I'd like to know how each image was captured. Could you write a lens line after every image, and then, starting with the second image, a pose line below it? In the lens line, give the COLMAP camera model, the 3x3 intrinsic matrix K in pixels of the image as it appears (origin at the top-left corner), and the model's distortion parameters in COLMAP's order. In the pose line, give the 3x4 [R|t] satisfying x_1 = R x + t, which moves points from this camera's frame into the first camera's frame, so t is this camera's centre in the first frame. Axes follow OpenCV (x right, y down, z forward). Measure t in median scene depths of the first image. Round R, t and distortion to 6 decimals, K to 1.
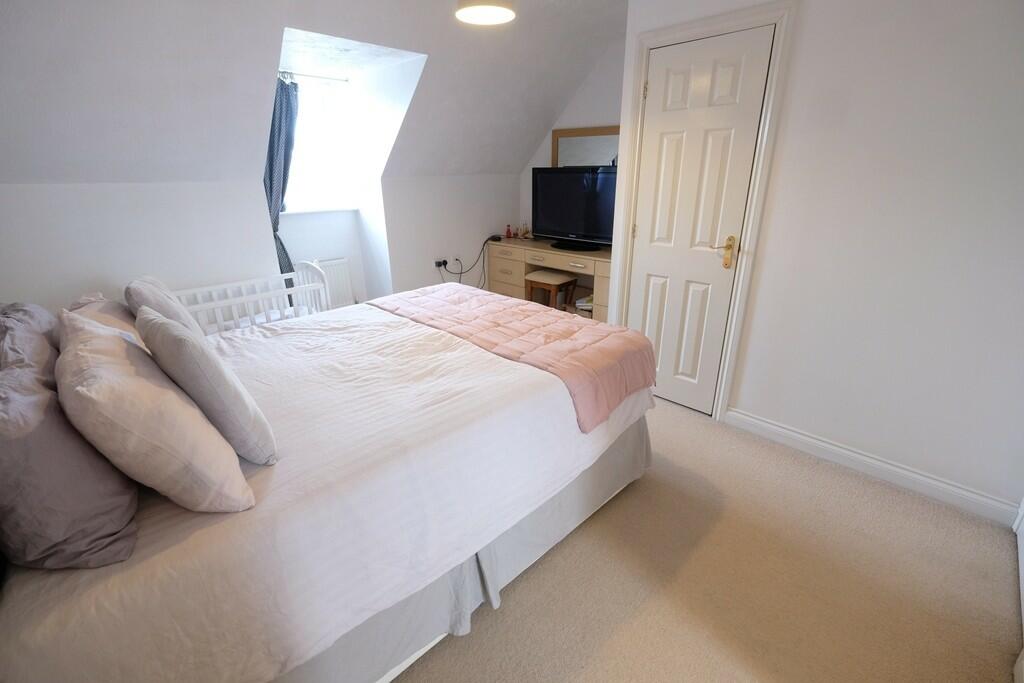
lens RADIAL K [[446.7, 0, 514.4], [0, 446.7, 337.5], [0, 0, 1]] dist [0.001407, 0.000171]
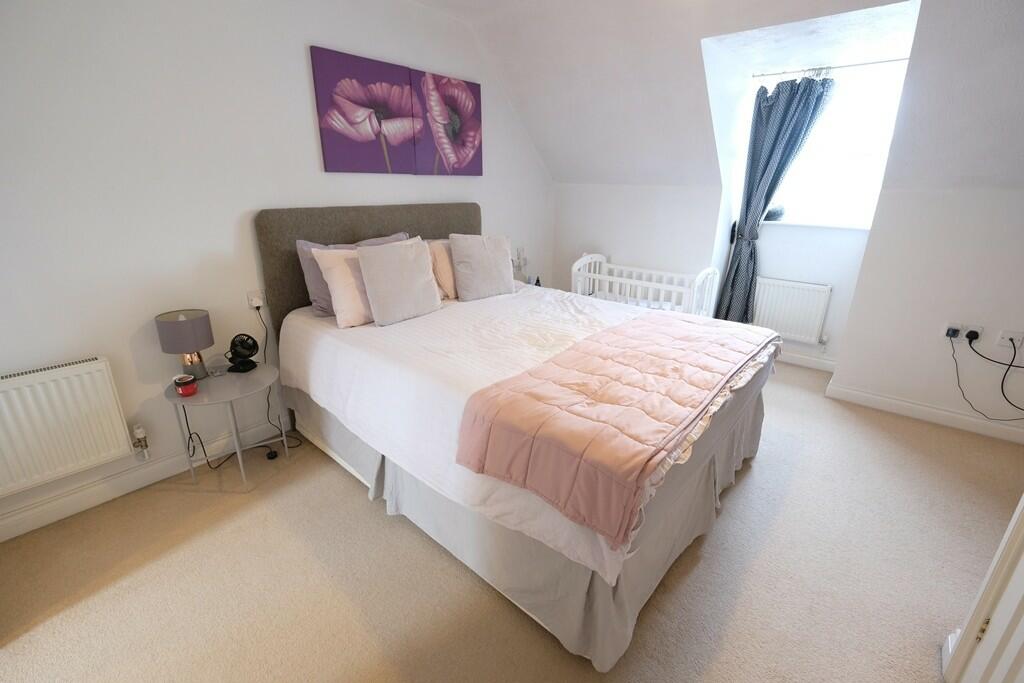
lens RADIAL K [[446.7, 0, 513.6], [0, 446.7, 338.3], [0, 0, 1]] dist [0.001407, 0.000171]
pose [[0.074790, 0.343204, -0.936279, 0.691015], [-0.358353, 0.885438, 0.295942, -0.235769], [0.930586, 0.313385, 0.189210, 0.625178]]
